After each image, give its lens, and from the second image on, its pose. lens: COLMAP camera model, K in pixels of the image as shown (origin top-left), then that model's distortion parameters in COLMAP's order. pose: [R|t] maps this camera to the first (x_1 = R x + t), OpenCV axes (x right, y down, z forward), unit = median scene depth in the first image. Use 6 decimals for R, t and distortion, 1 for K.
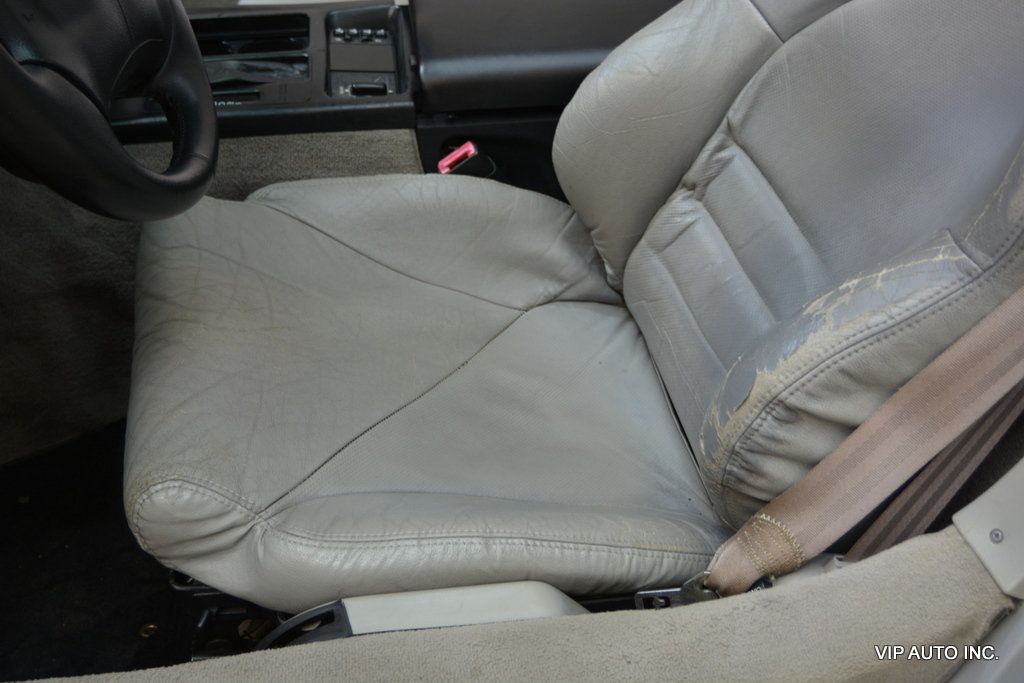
lens RADIAL K [[1109.0, 0, 481.6], [0, 1109.0, 343.4], [0, 0, 1]] dist [-0.012495, 0.000000]
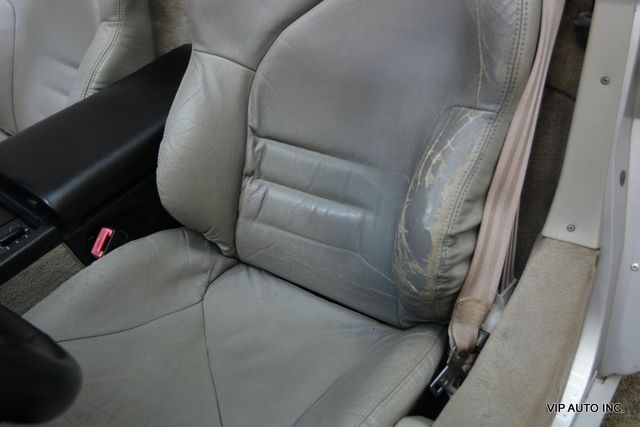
lens RADIAL K [[649.6, 0, 320.0], [0, 649.6, 213.5], [0, 0, 1]] dist [-0.009844, 0.000000]
pose [[0.680161, -0.526162, 0.510426, -0.260703], [0.561671, 0.821492, 0.098371, -0.135130], [-0.471070, 0.219783, 0.854277, 0.169647]]
